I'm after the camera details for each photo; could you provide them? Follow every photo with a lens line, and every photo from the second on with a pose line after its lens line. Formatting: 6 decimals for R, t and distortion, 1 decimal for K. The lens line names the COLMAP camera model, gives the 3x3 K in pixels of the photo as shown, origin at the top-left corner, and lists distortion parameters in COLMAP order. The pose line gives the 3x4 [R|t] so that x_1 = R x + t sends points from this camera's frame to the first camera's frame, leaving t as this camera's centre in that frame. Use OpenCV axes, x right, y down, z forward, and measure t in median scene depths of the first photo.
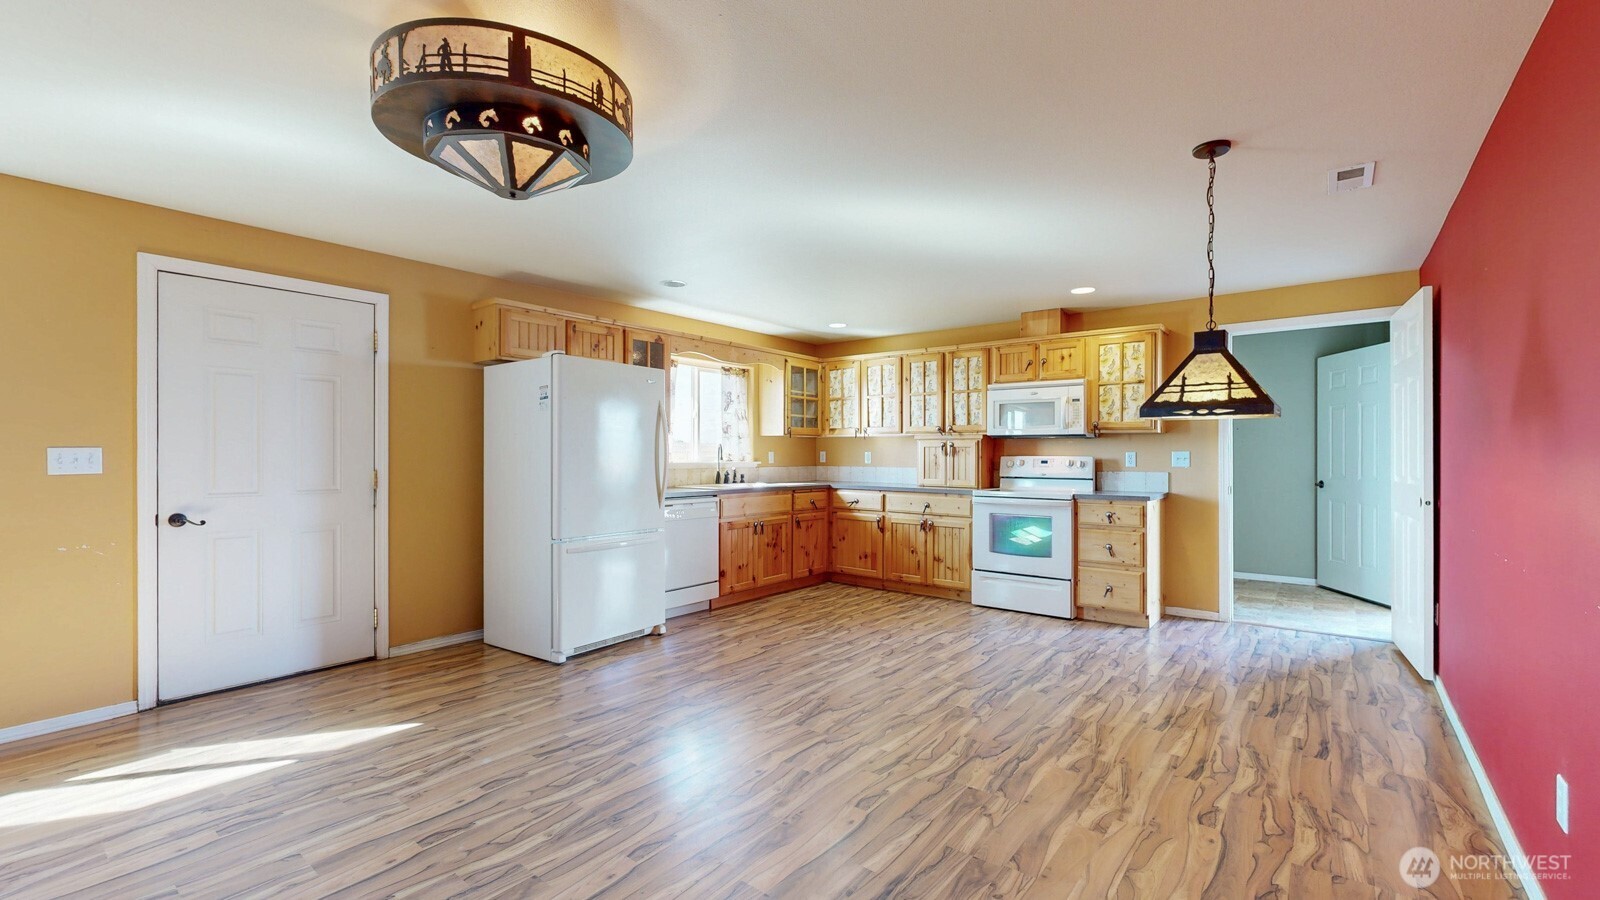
lens RADIAL K [[657.9, 0, 805.4], [0, 657.9, 453.3], [0, 0, 1]] dist [-0.000669, 0.000014]
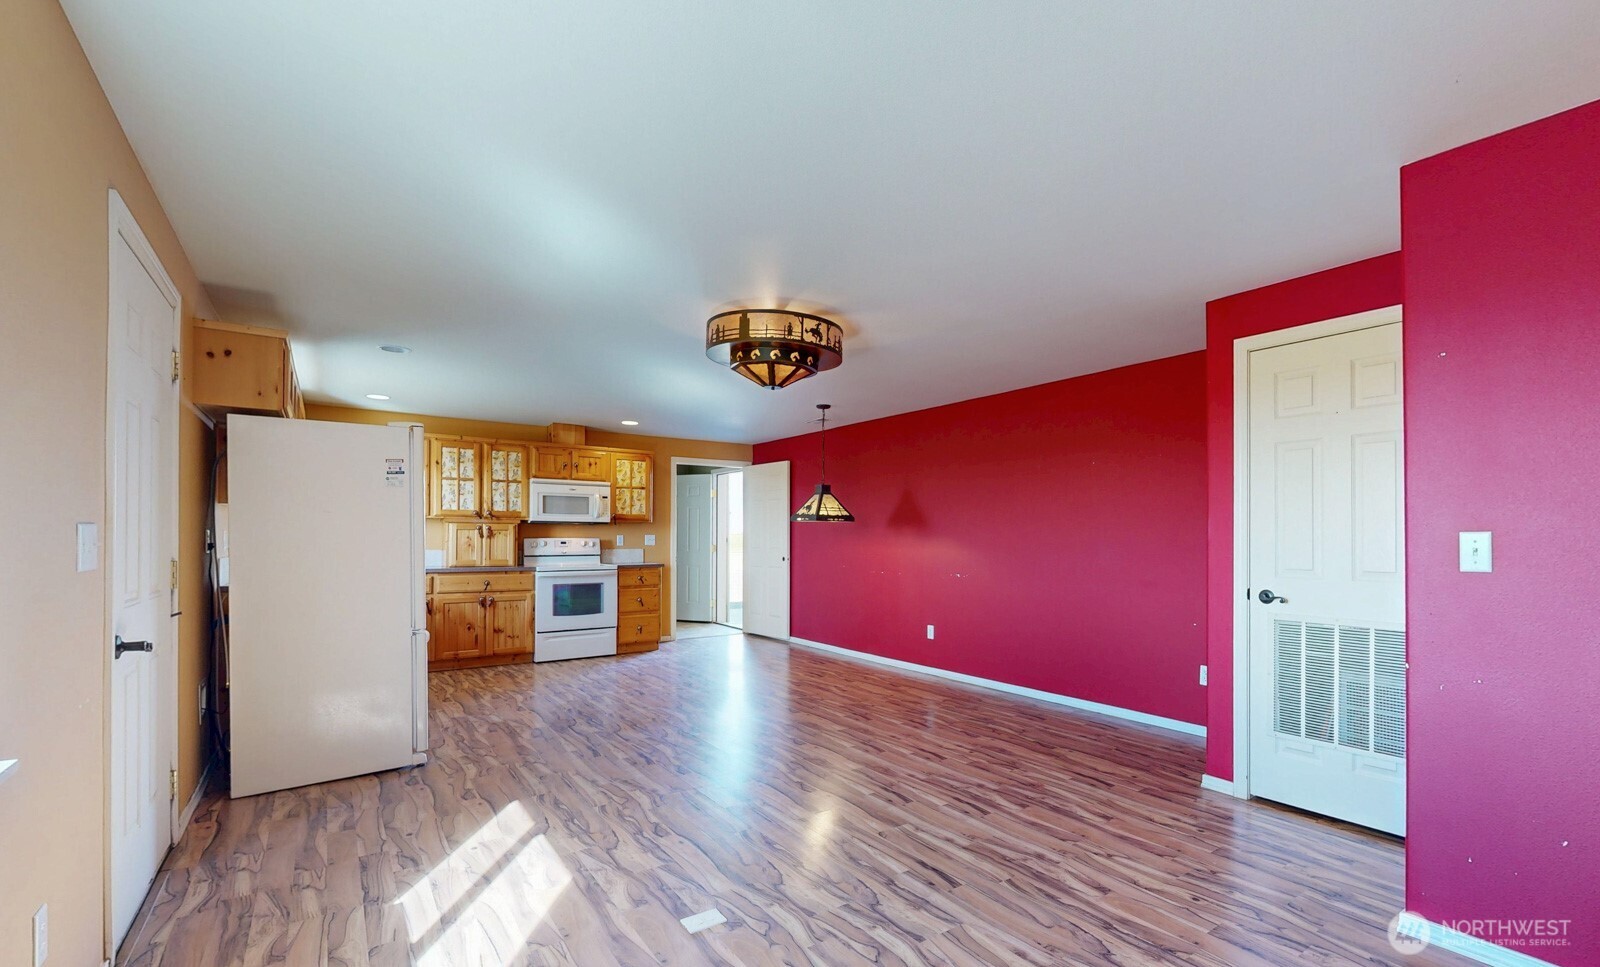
lens RADIAL K [[696.7, 0, 838.3], [0, 696.7, 539.3], [0, 0, 1]] dist [-0.003040, -0.000203]
pose [[0.281169, -0.002839, 0.959654, -0.860615], [-0.002957, 0.999988, 0.003825, -0.000239], [-0.959654, -0.003913, 0.281158, 0.126521]]
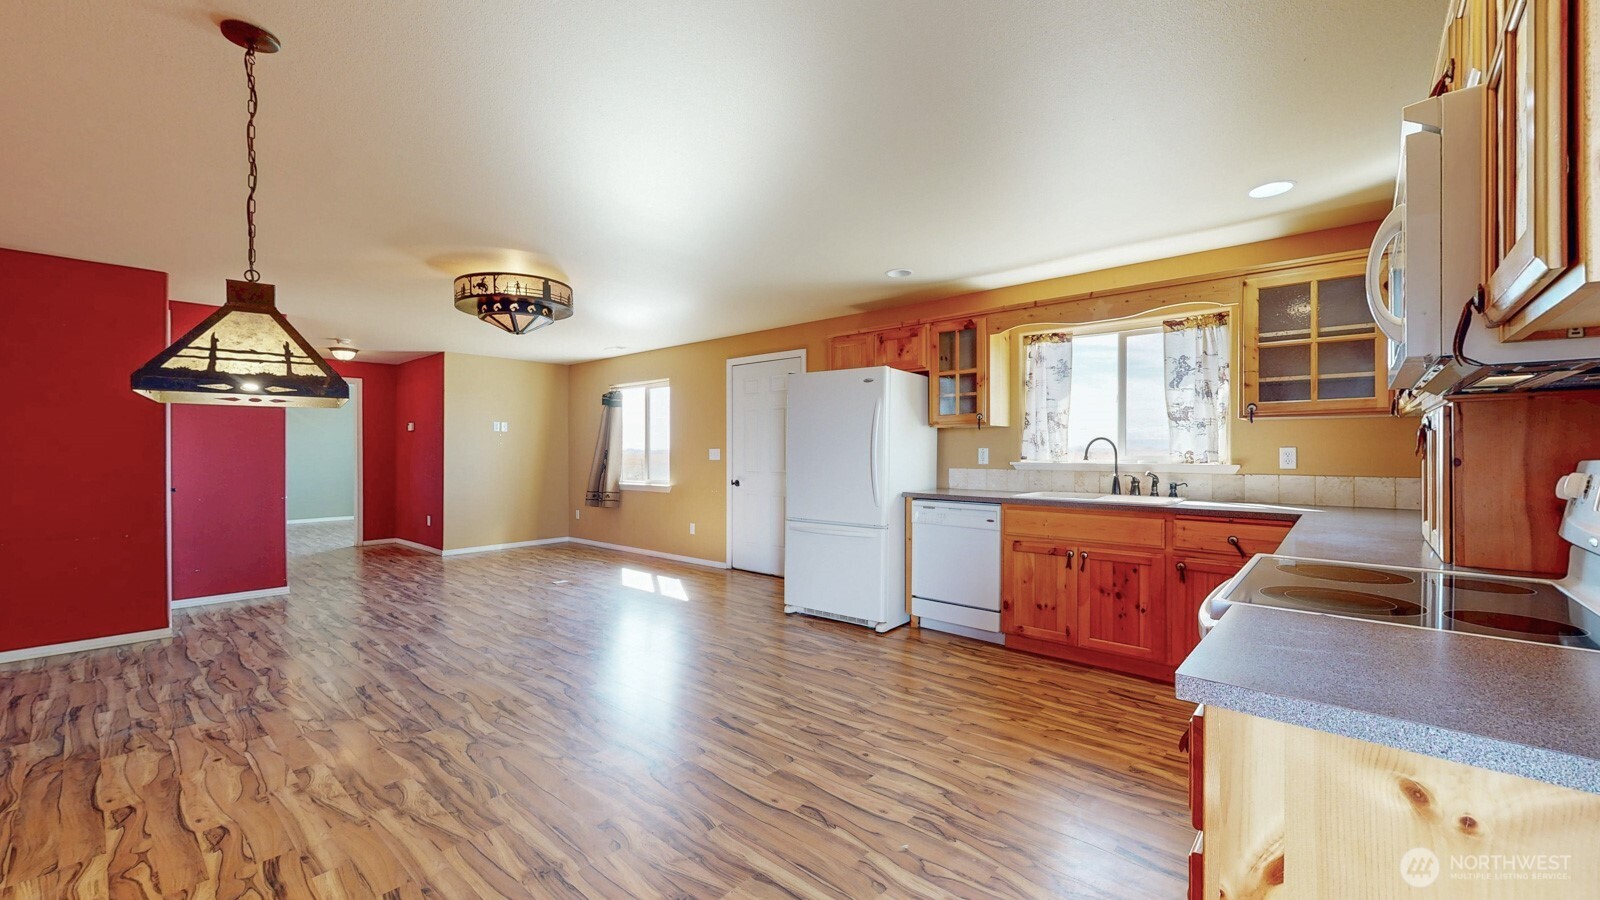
lens RADIAL K [[626.7, 0, 809.7], [0, 626.7, 449.2], [0, 0, 1]] dist [0.001184, -0.000129]
pose [[-0.036543, -0.004613, -0.999321, 0.645681], [-0.000384, 0.999989, -0.004602, 0.002034], [0.999332, 0.000215, -0.036544, 0.819445]]
